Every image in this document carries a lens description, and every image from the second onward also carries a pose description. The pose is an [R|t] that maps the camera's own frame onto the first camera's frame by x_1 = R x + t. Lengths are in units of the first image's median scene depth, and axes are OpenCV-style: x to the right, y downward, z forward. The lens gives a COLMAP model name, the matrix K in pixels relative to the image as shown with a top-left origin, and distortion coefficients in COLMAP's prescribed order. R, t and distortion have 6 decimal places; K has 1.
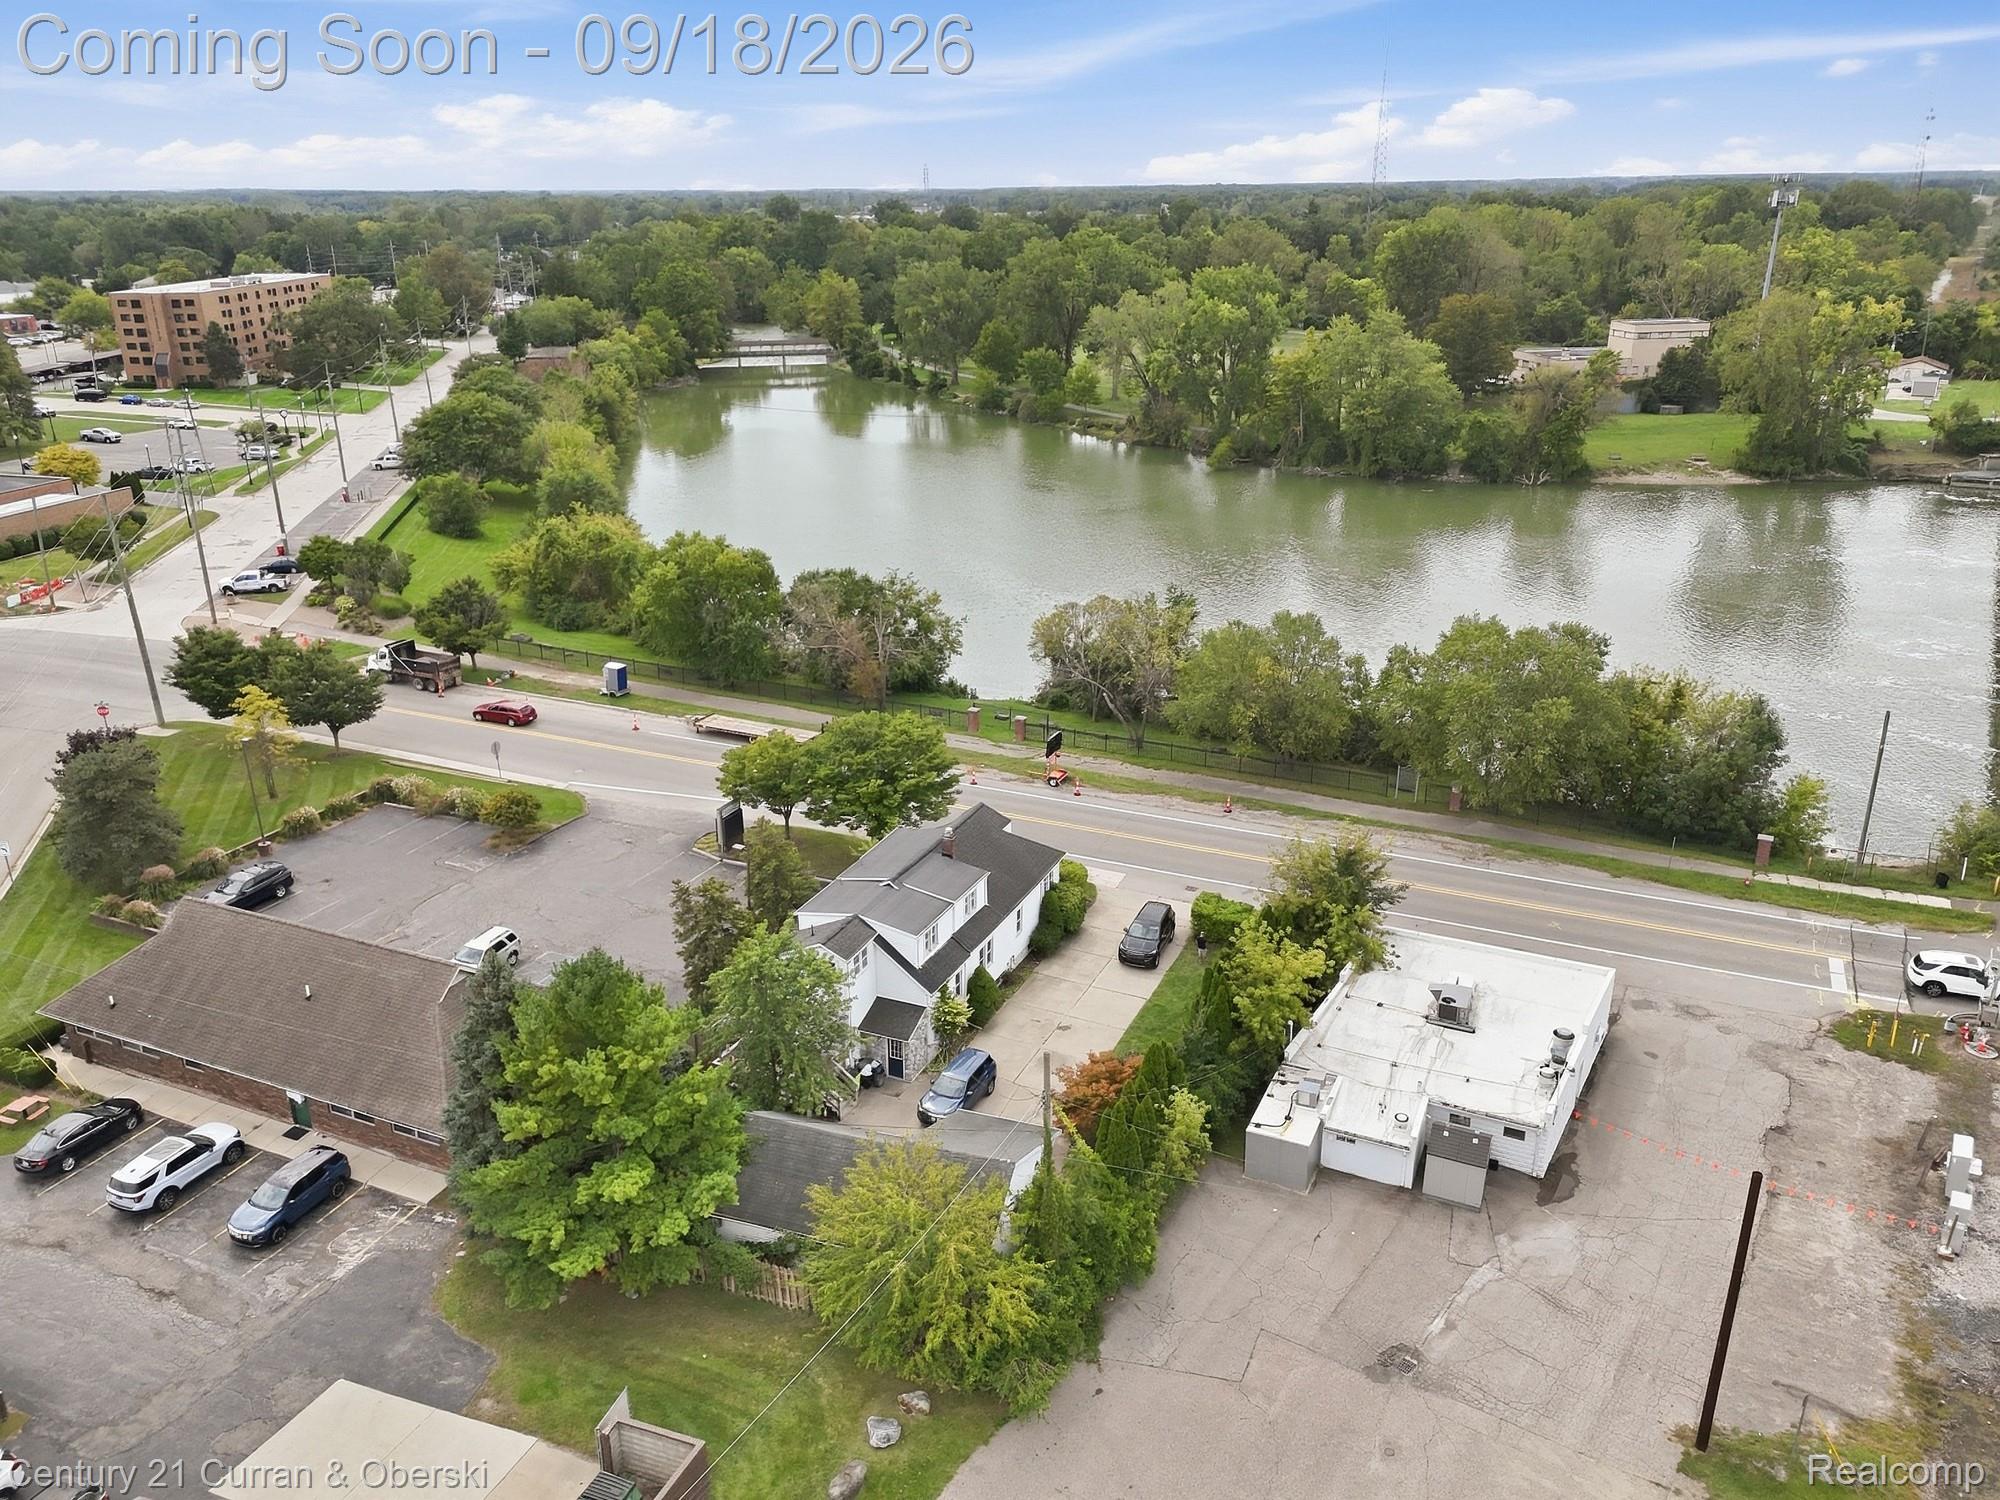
lens RADIAL K [[1467.9, 0, 997.8], [0, 1467.9, 740.5], [0, 0, 1]] dist [0.073927, -0.071721]
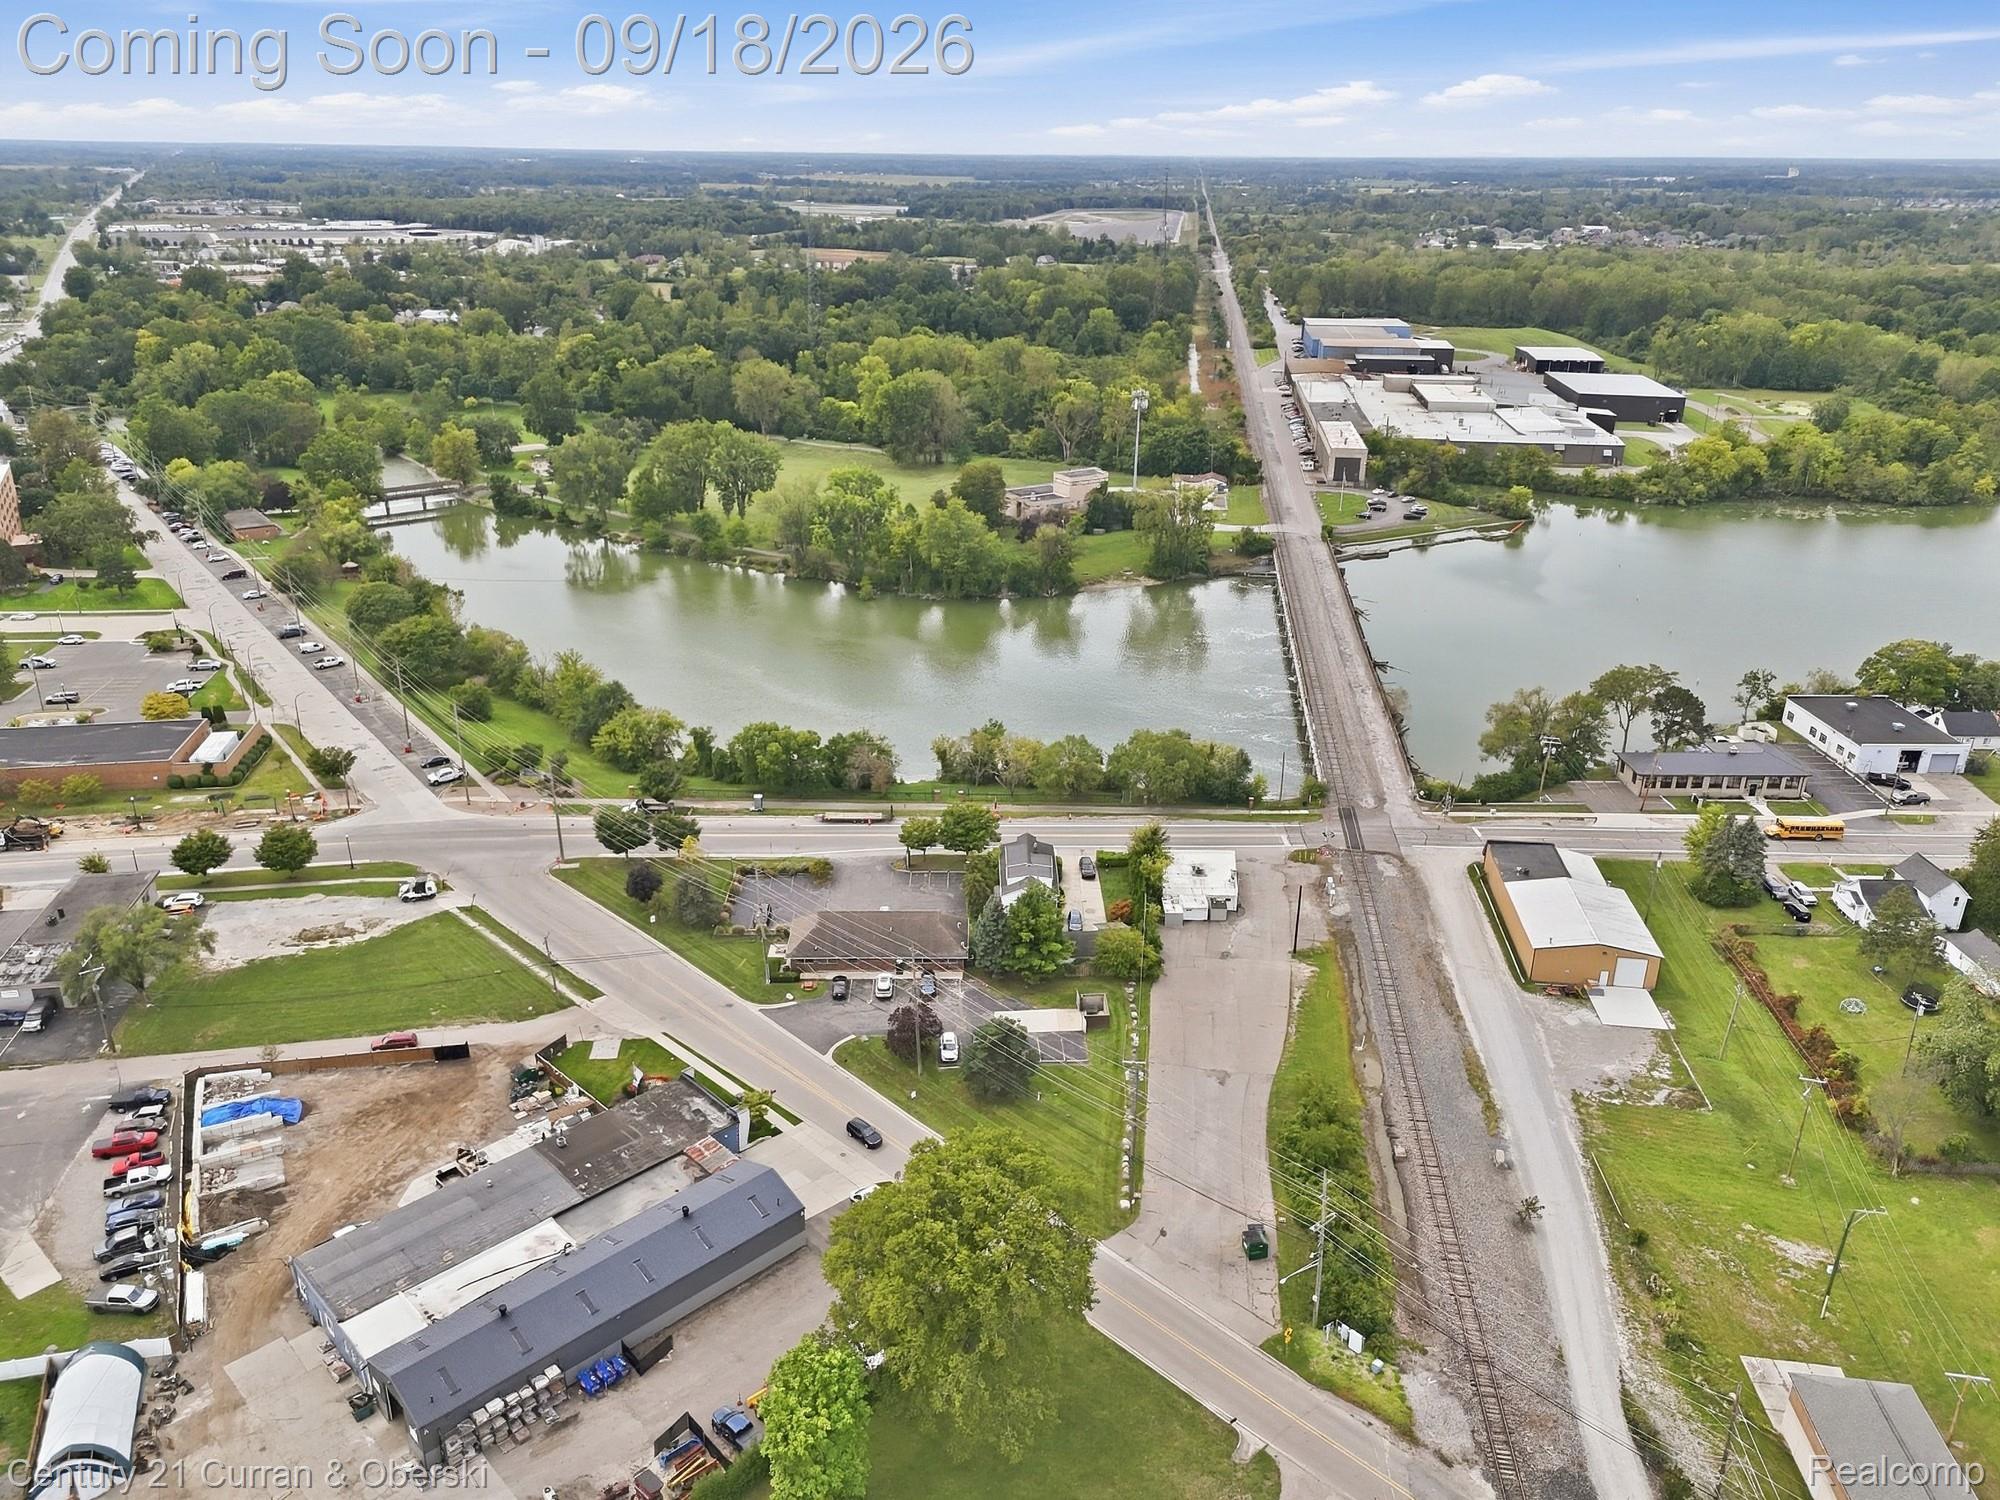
lens RADIAL K [[1467.9, 0, 997.8], [0, 1467.9, 740.5], [0, 0, 1]] dist [0.073927, -0.071721]
pose [[0.902889, -0.142024, 0.405734, -0.929656], [0.133220, 0.989823, 0.050024, -0.221307], [-0.408709, 0.008885, 0.912621, -1.216068]]
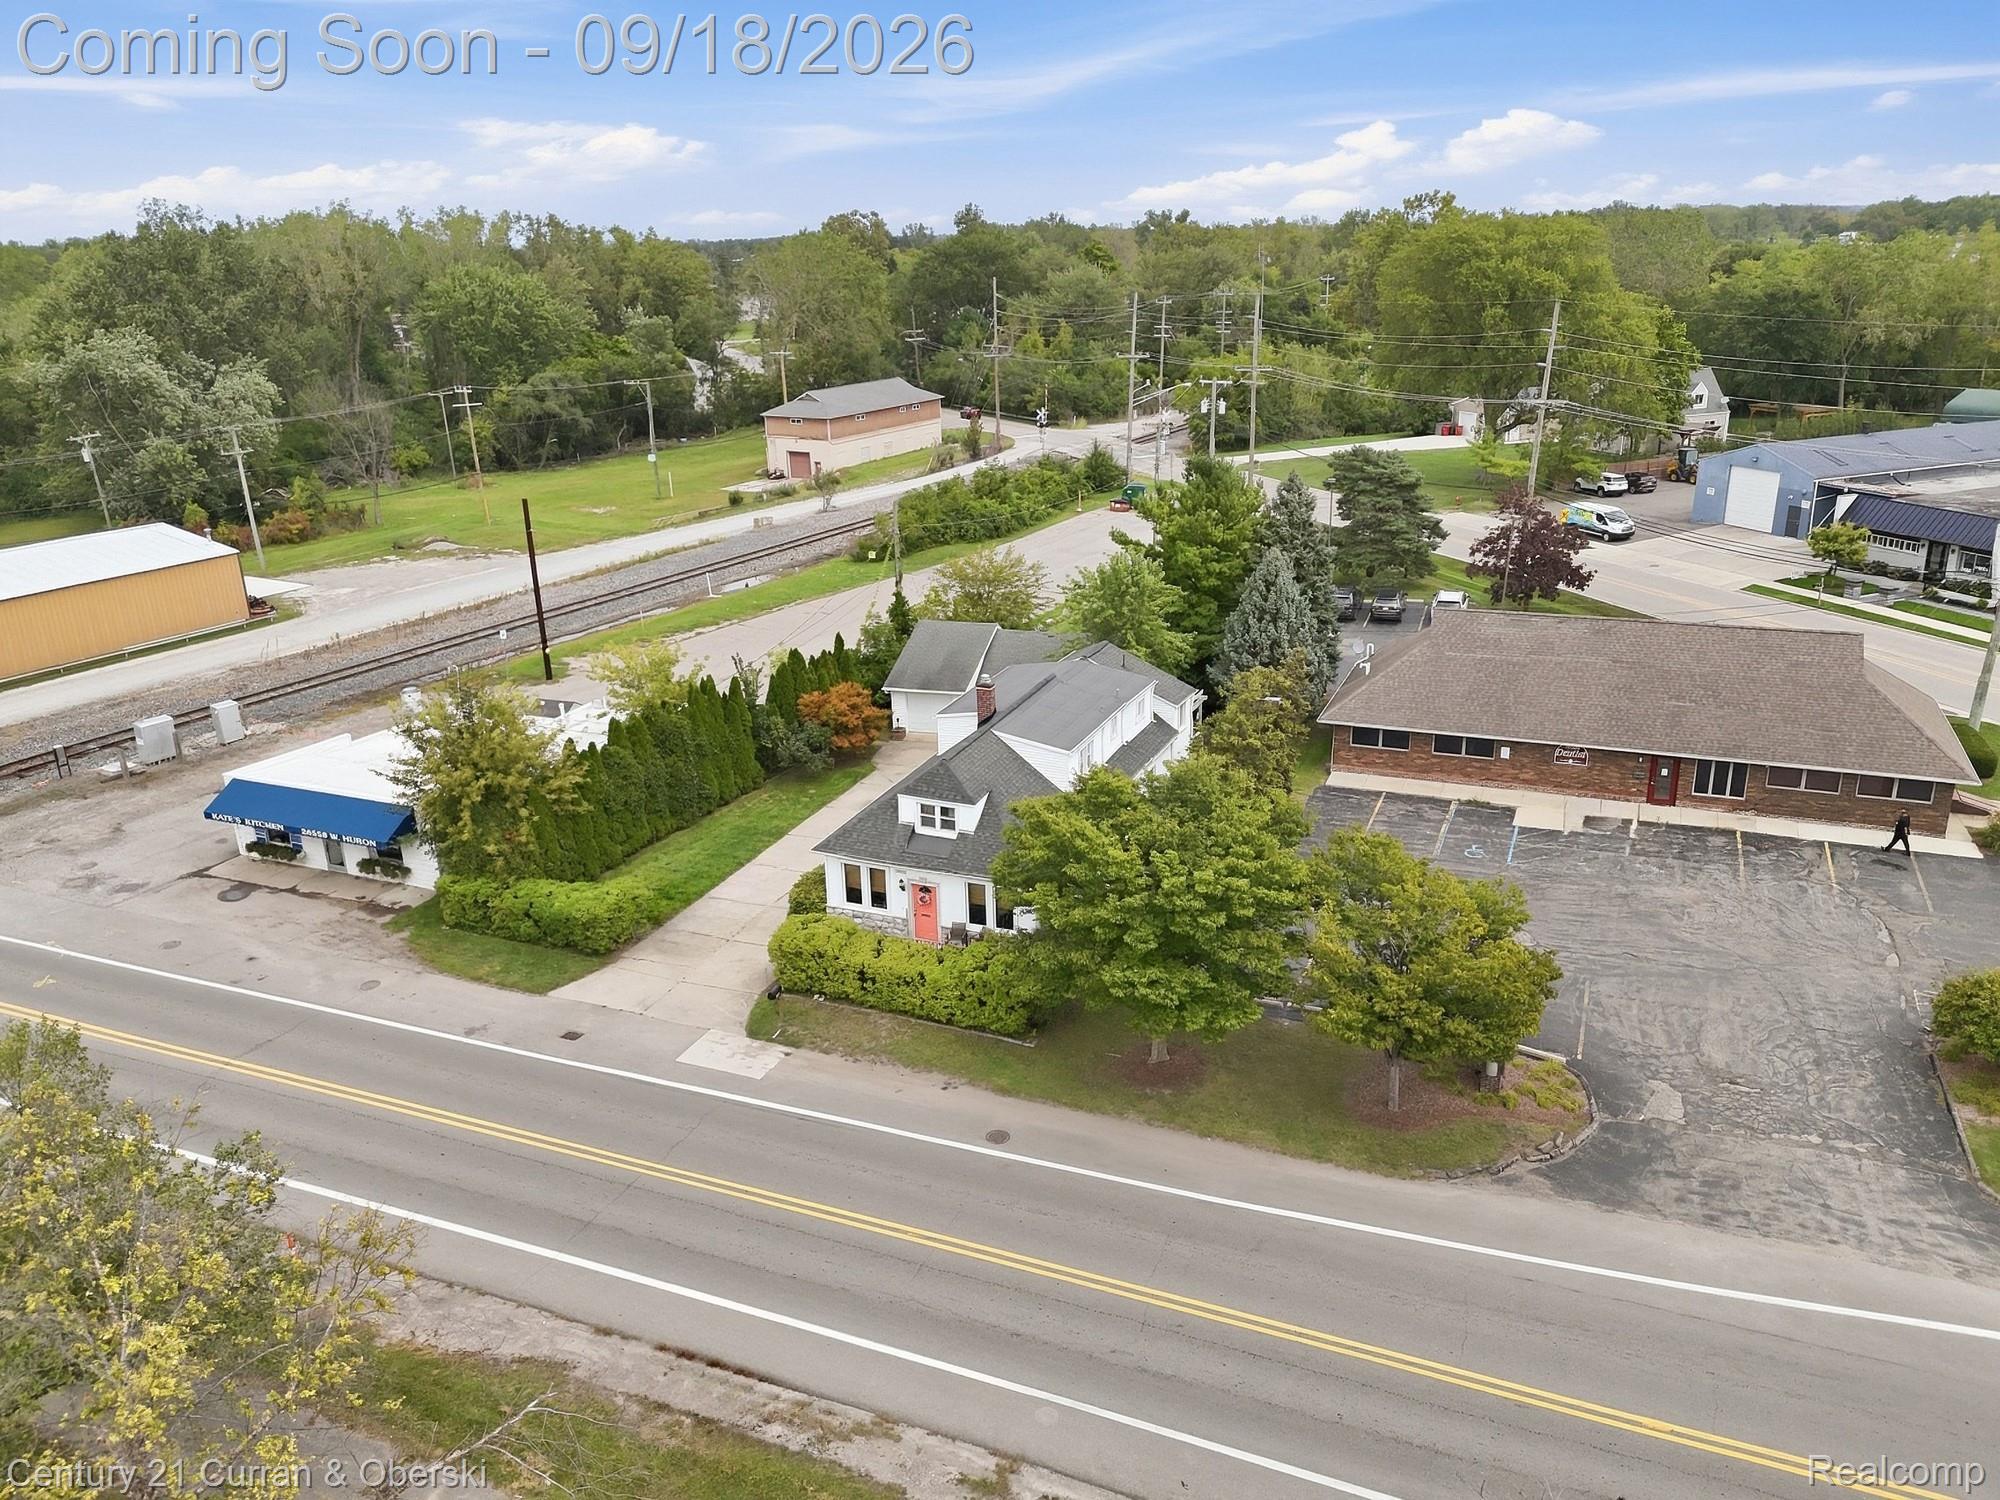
lens RADIAL K [[1460.6, 0, 1000.0], [0, 1460.6, 750.0], [0, 0, 1]] dist [0.080770, -0.080245]
pose [[-0.998733, 0.047506, -0.016602, -0.020224], [0.026165, 0.772013, 0.635068, -0.278970], [0.042986, 0.633829, -0.772277, 1.174304]]
